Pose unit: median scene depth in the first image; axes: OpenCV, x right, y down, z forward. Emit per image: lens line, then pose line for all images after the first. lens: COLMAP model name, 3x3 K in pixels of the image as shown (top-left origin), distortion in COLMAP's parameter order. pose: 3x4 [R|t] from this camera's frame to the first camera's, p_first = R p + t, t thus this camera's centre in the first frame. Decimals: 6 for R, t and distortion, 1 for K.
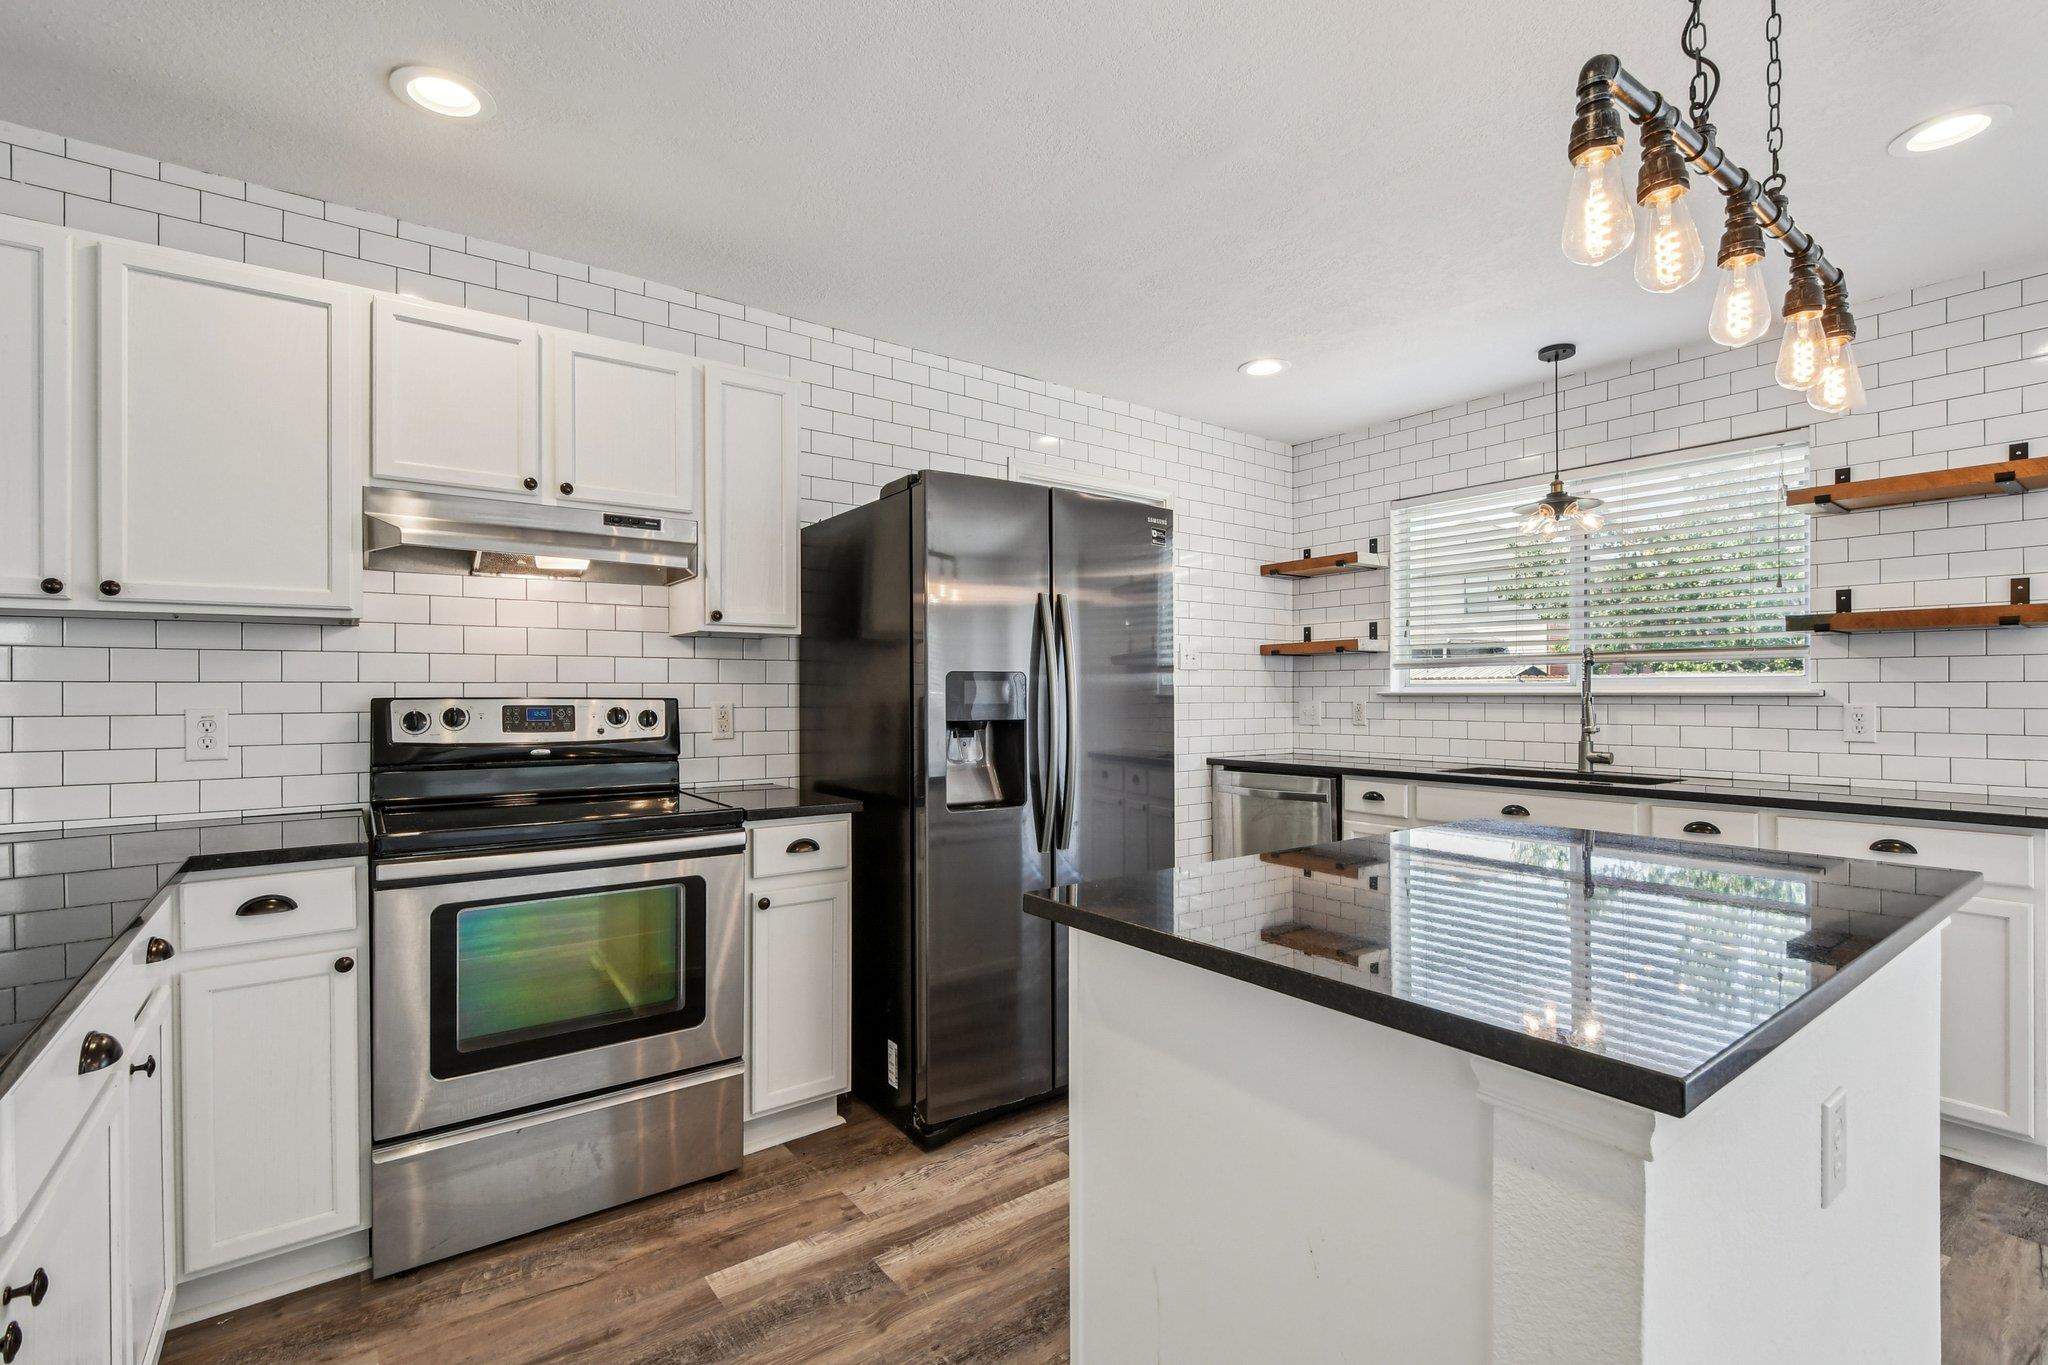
lens RADIAL K [[924.8, 0, 1012.5], [0, 924.8, 696.5], [0, 0, 1]] dist [0.003253, -0.006389]
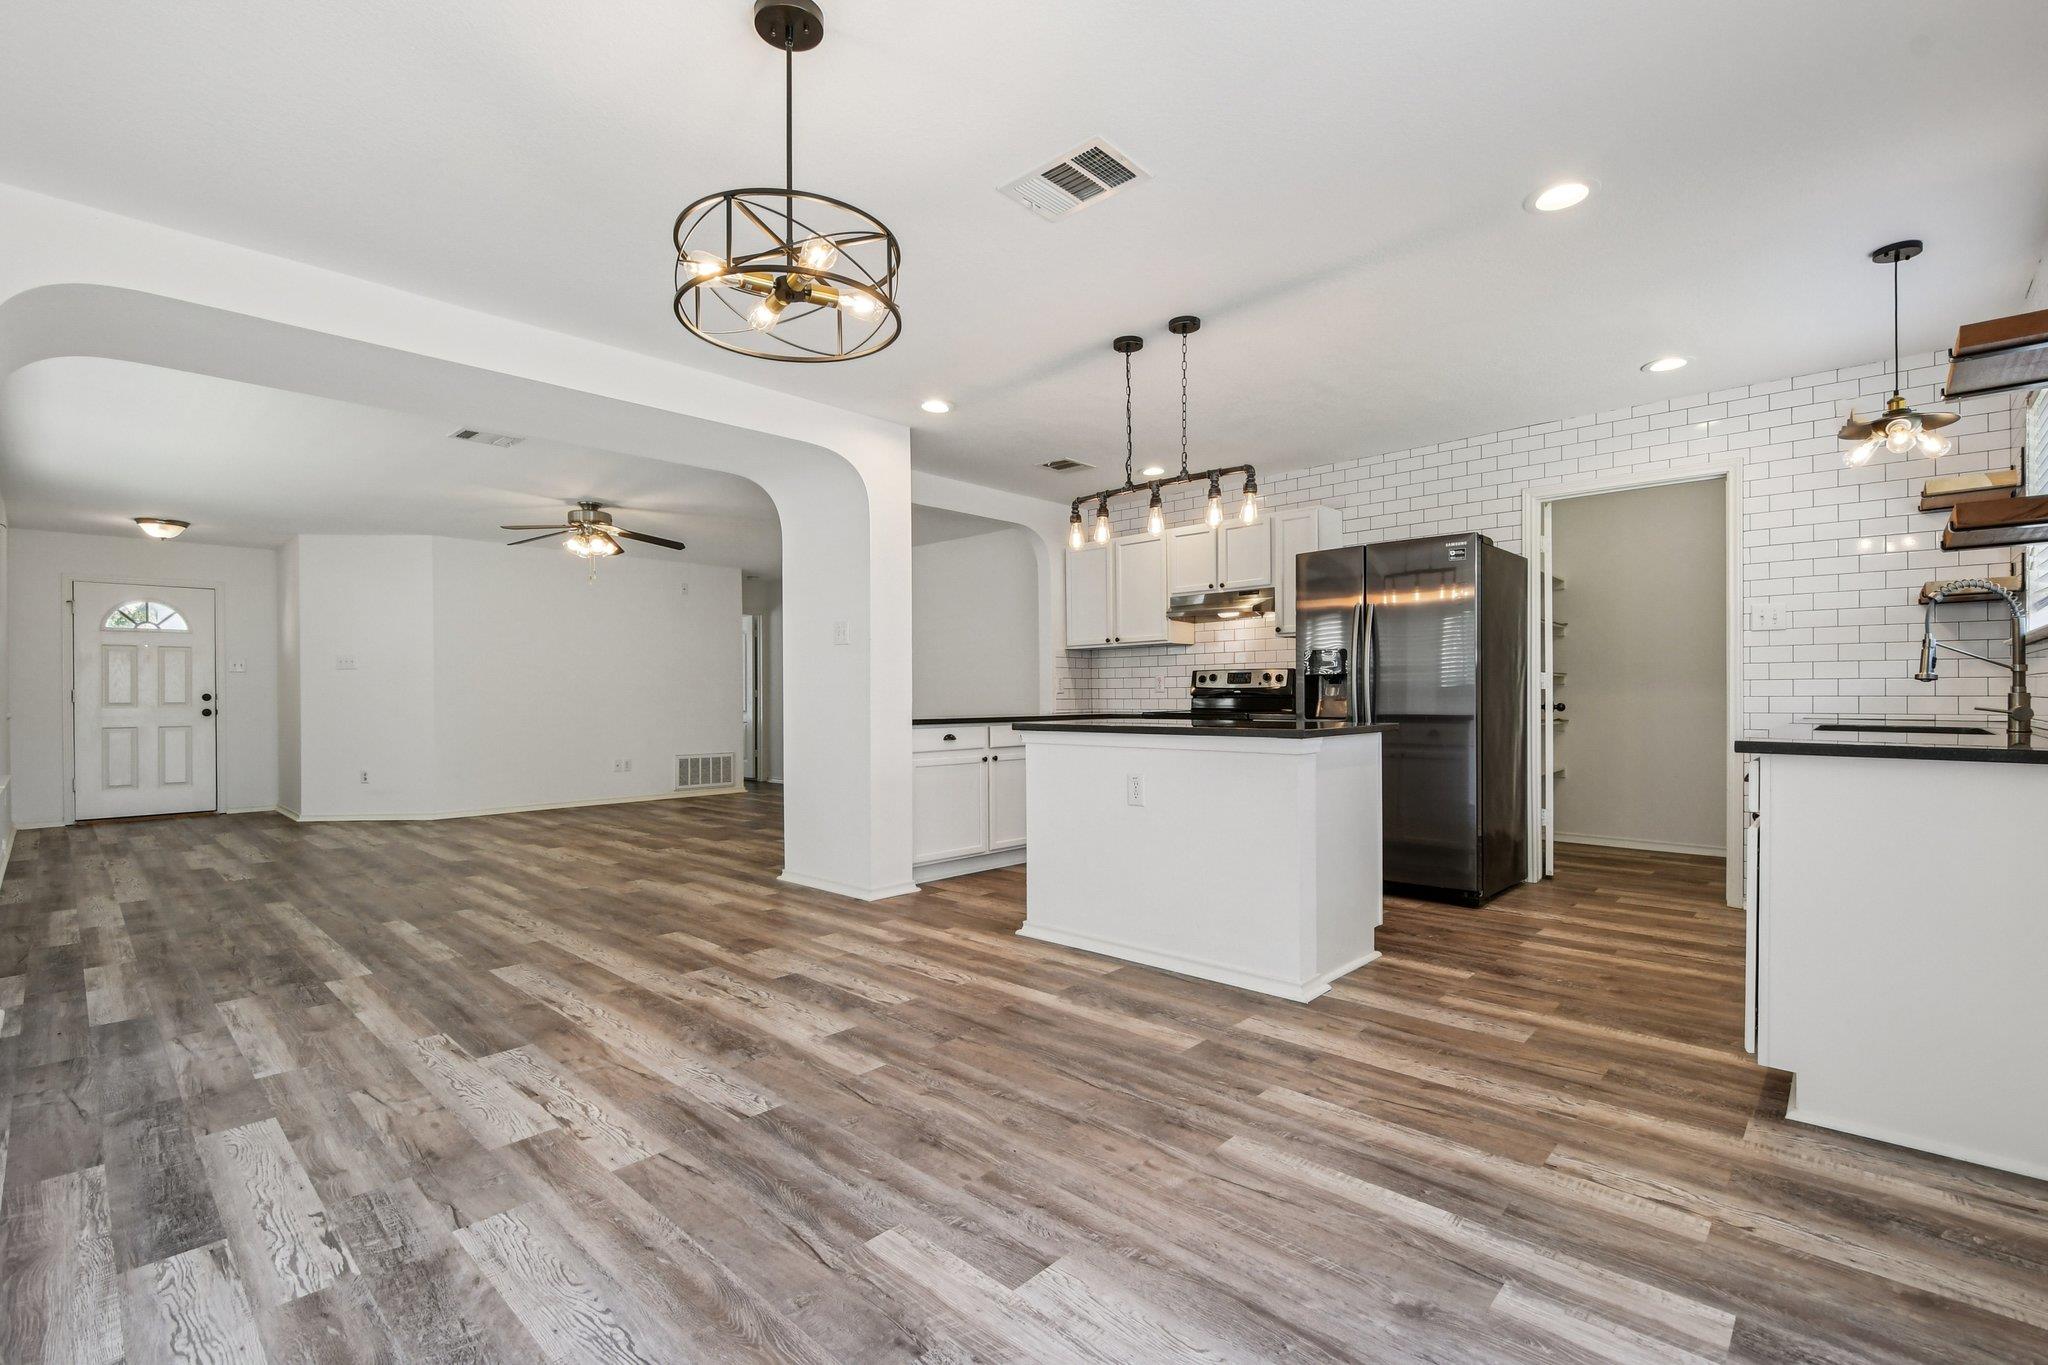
lens RADIAL K [[924.8, 0, 1012.5], [0, 924.8, 696.5], [0, 0, 1]] dist [0.003253, -0.006389]
pose [[0.160500, 0.001735, -0.987034, 1.226290], [0.003871, 0.999990, 0.002388, 0.044060], [0.987028, -0.004204, 0.160492, 0.024632]]
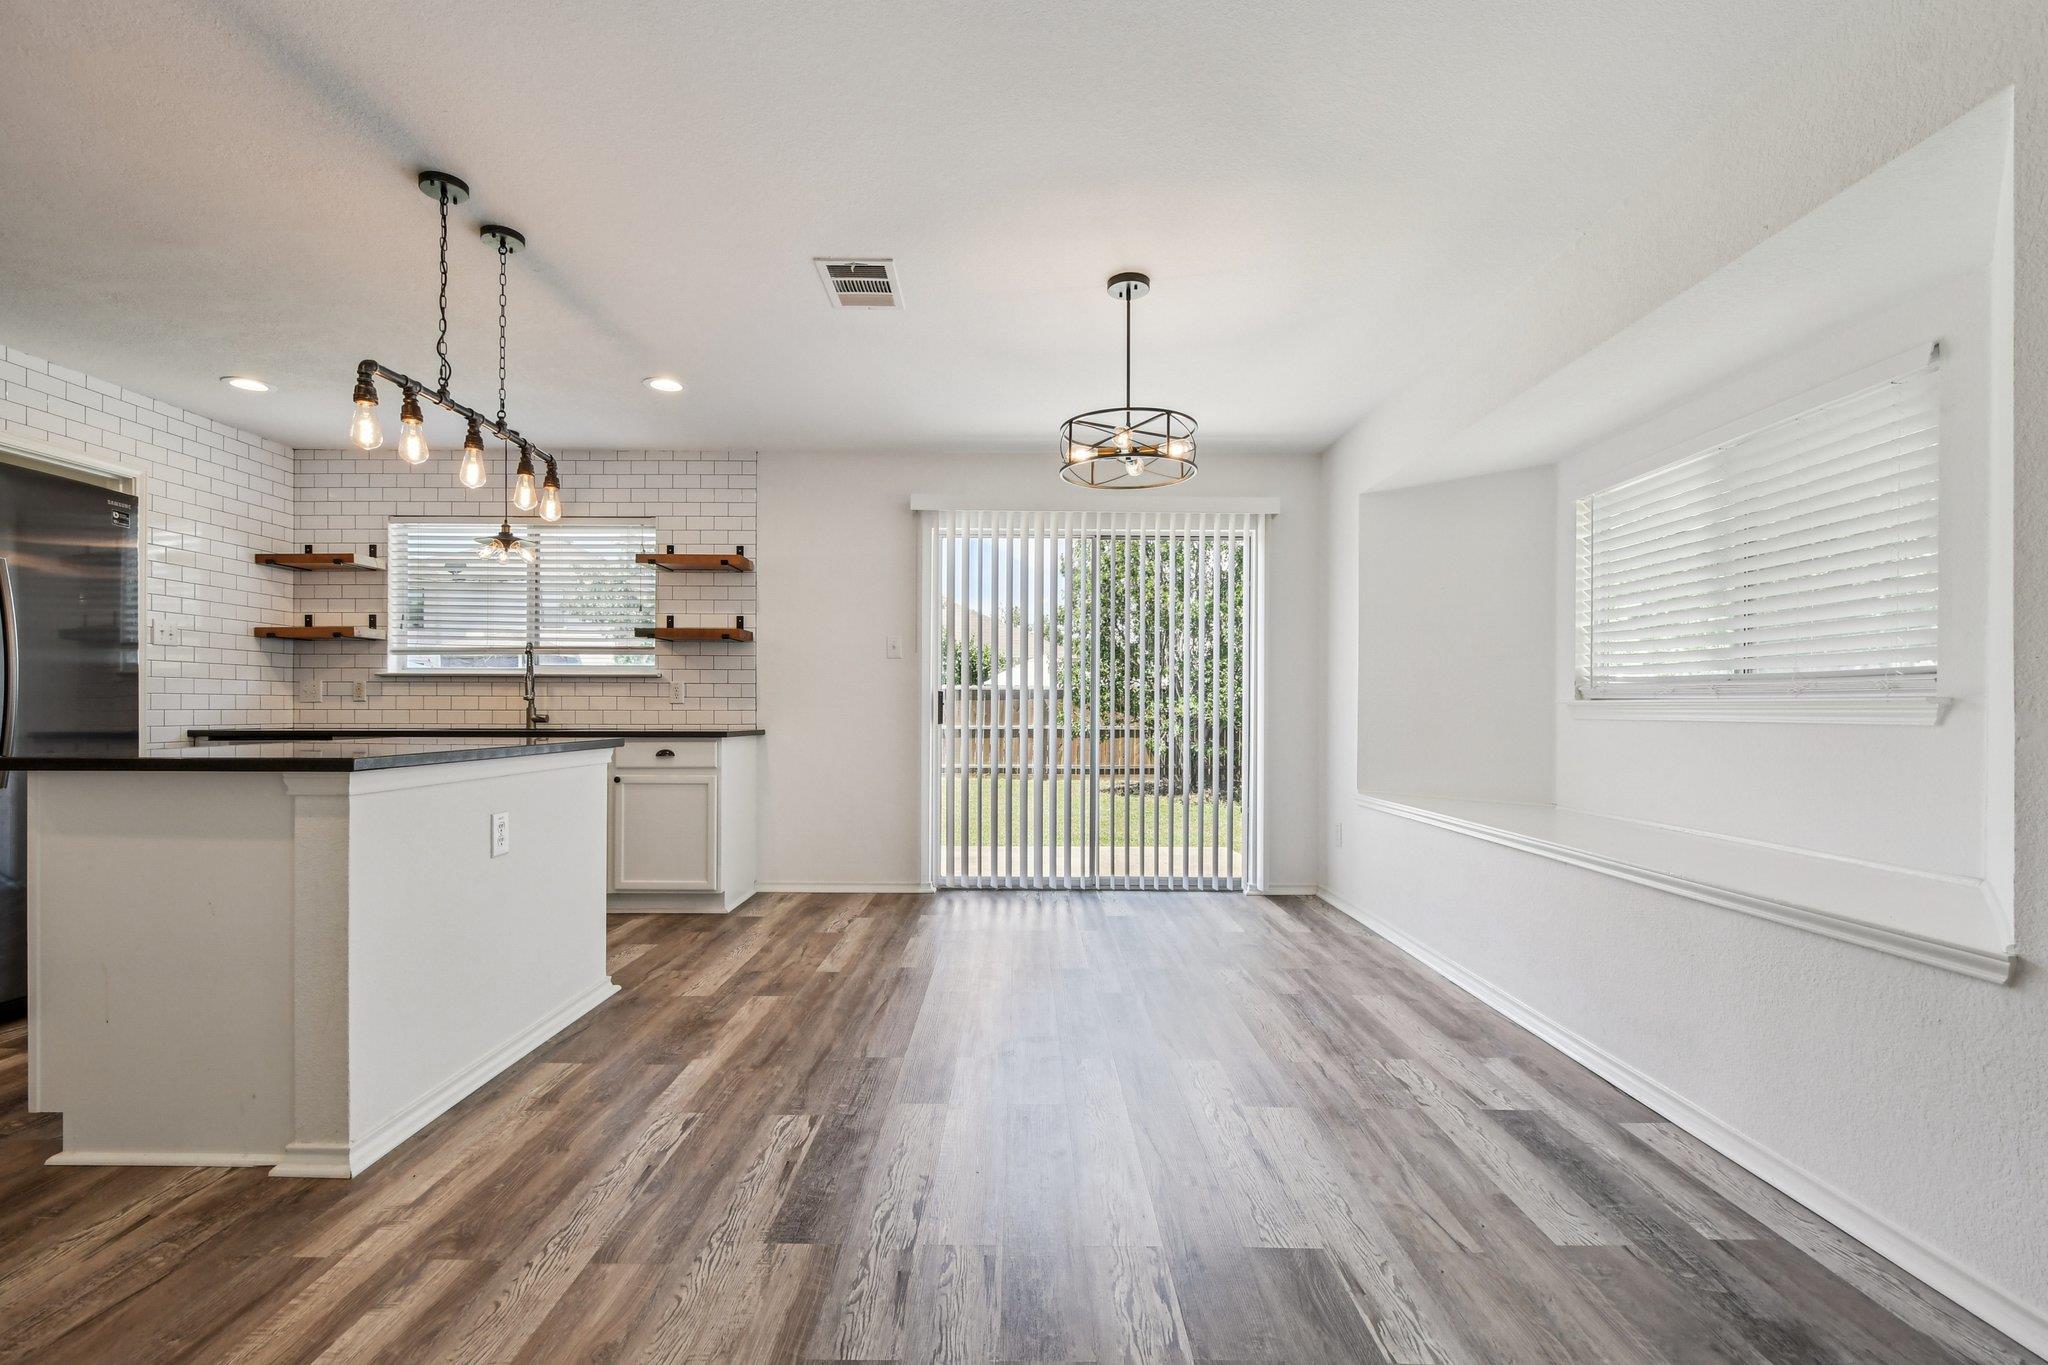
lens RADIAL K [[910.7, 0, 1024.0], [0, 910.7, 712.3], [0, 0, 1]] dist [-0.008305, -0.000570]
pose [[0.597016, 0.000835, 0.802229, -0.054528], [-0.003242, 0.999994, 0.001372, 0.049007], [-0.802223, -0.003421, 0.597015, -0.440296]]
